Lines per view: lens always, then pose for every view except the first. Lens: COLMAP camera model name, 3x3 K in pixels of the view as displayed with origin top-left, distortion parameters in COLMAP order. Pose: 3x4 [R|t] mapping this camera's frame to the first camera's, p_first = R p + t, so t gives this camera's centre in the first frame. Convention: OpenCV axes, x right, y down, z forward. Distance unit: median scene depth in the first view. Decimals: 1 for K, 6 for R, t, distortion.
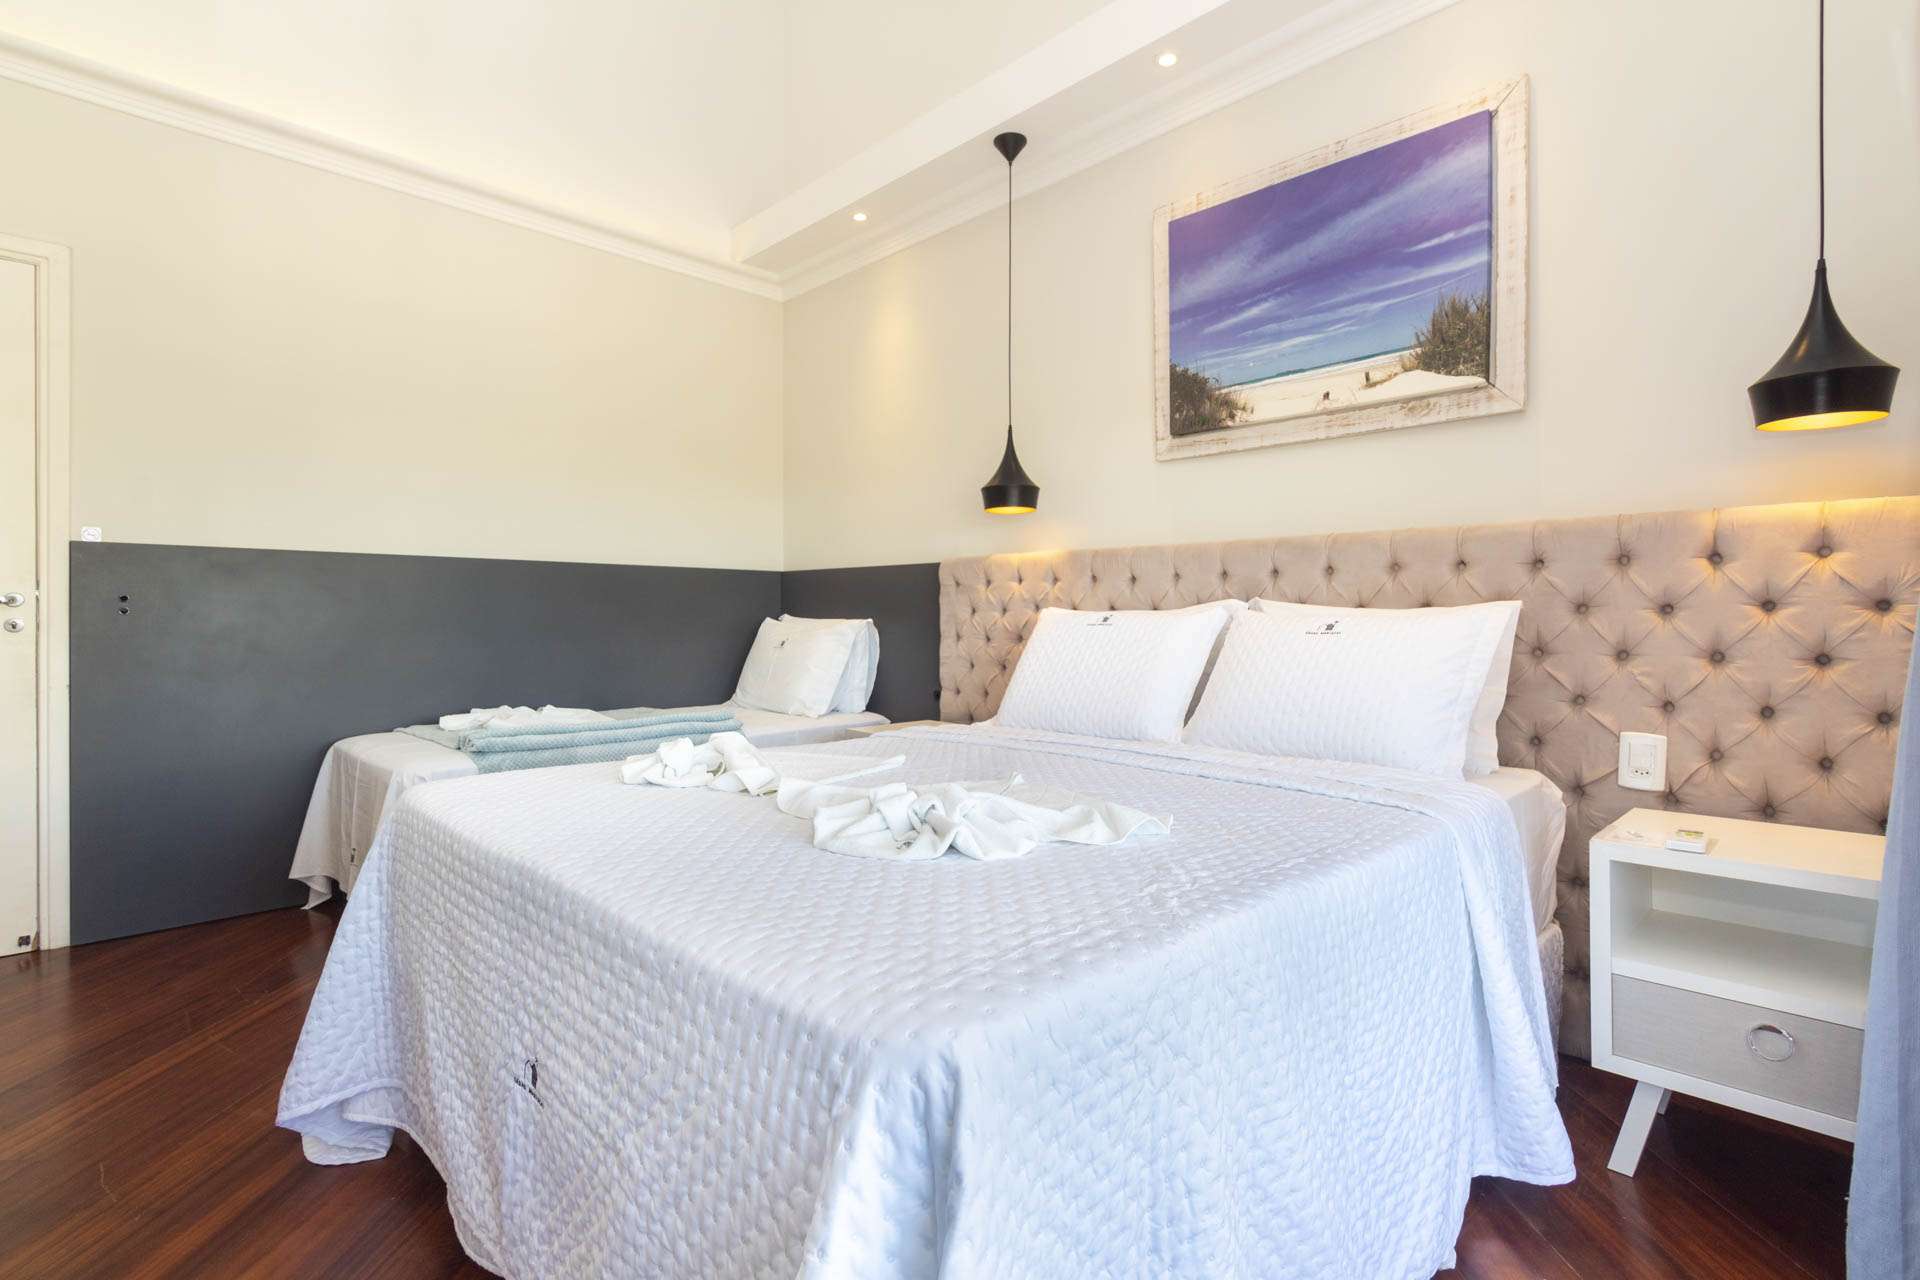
lens RADIAL K [[917.9, 0, 962.3], [0, 917.9, 617.3], [0, 0, 1]] dist [0.003310, -0.000621]
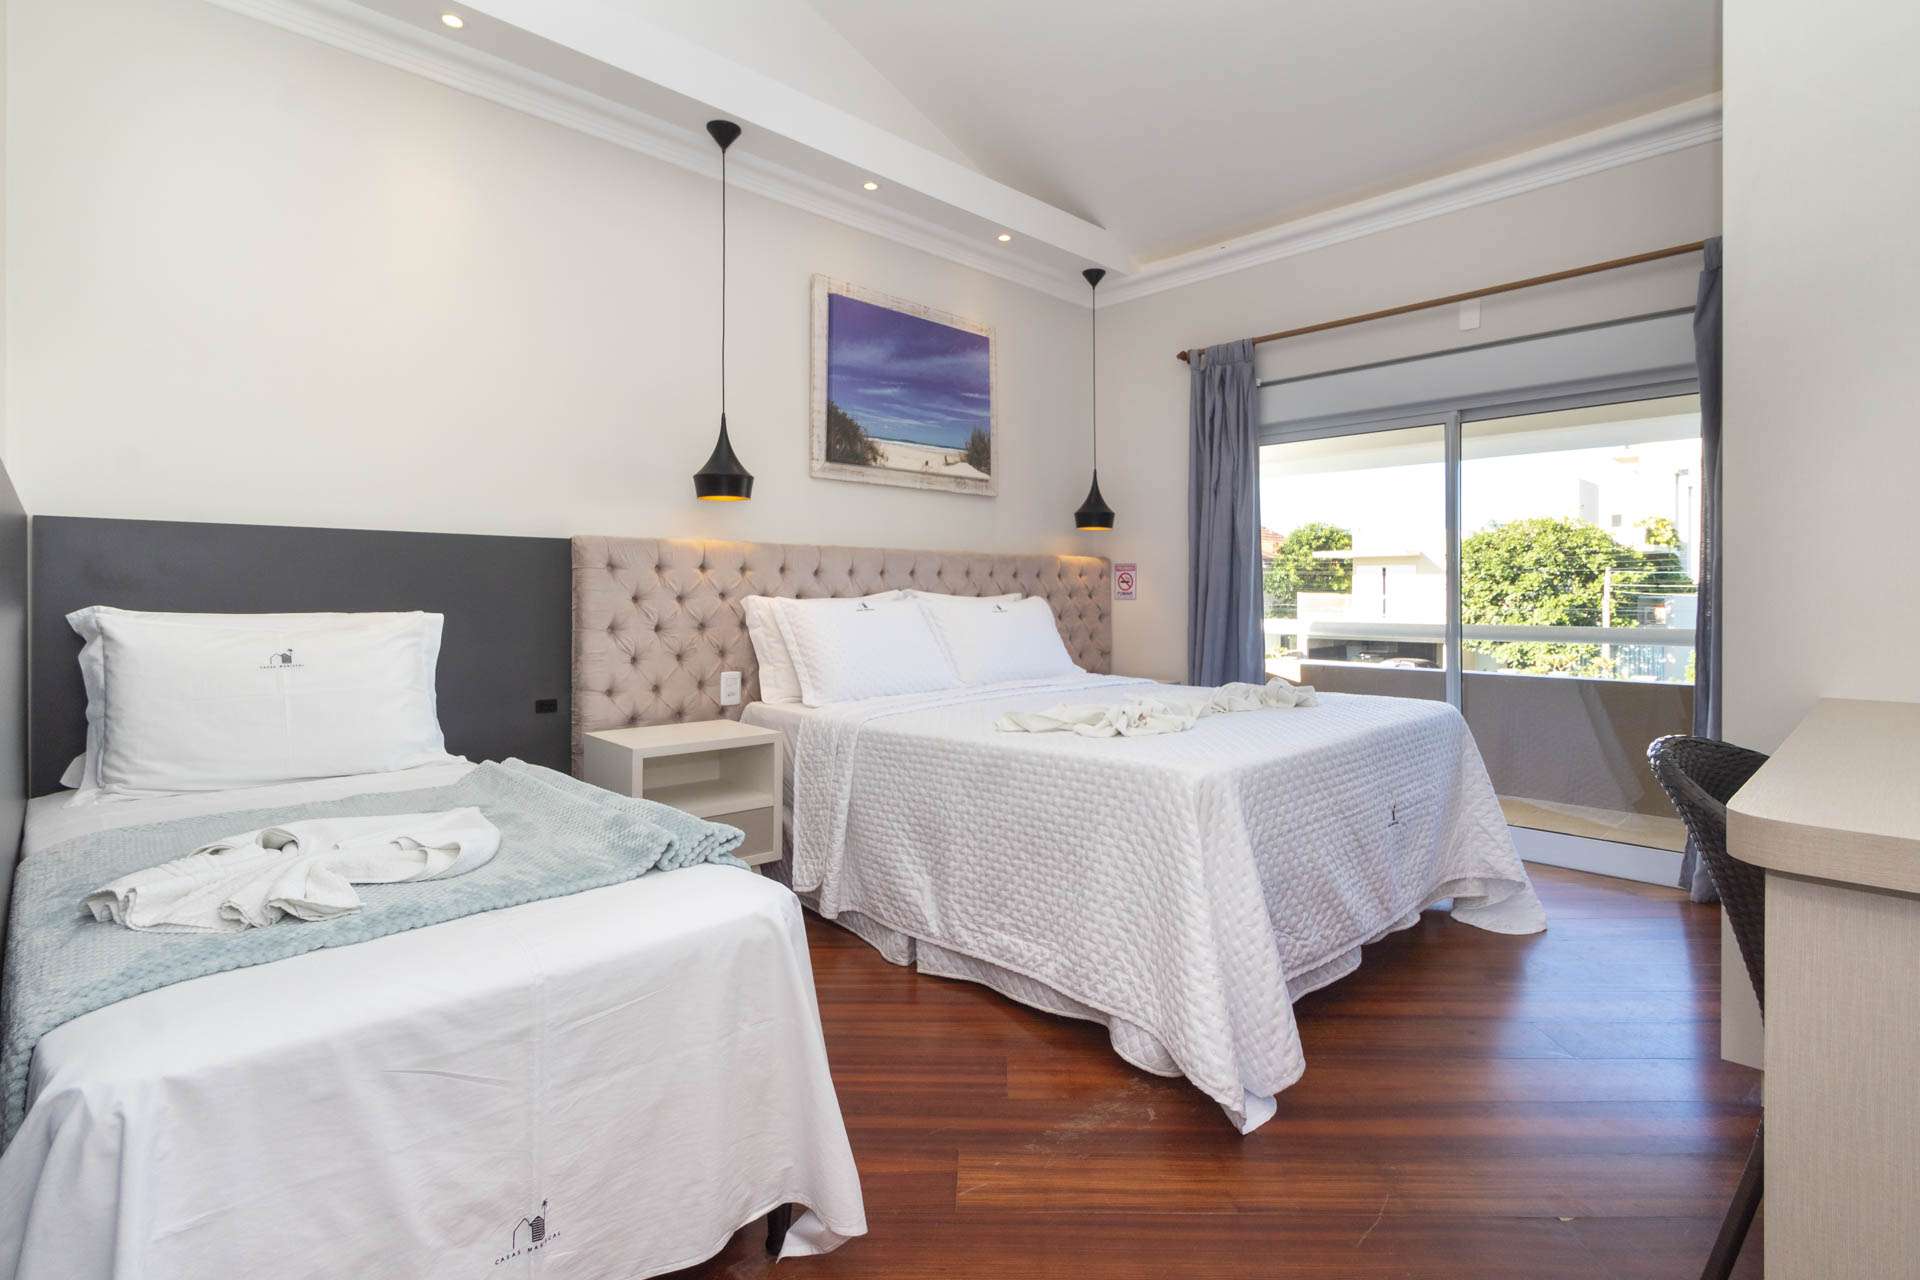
lens RADIAL K [[907.9, 0, 955.1], [0, 907.9, 594.7], [0, 0, 1]] dist [0.001604, -0.000265]
pose [[0.012953, -0.007802, 0.999886, -1.099141], [-0.001798, 0.999968, 0.007826, -0.022192], [-0.999914, -0.001899, 0.012939, 0.858878]]
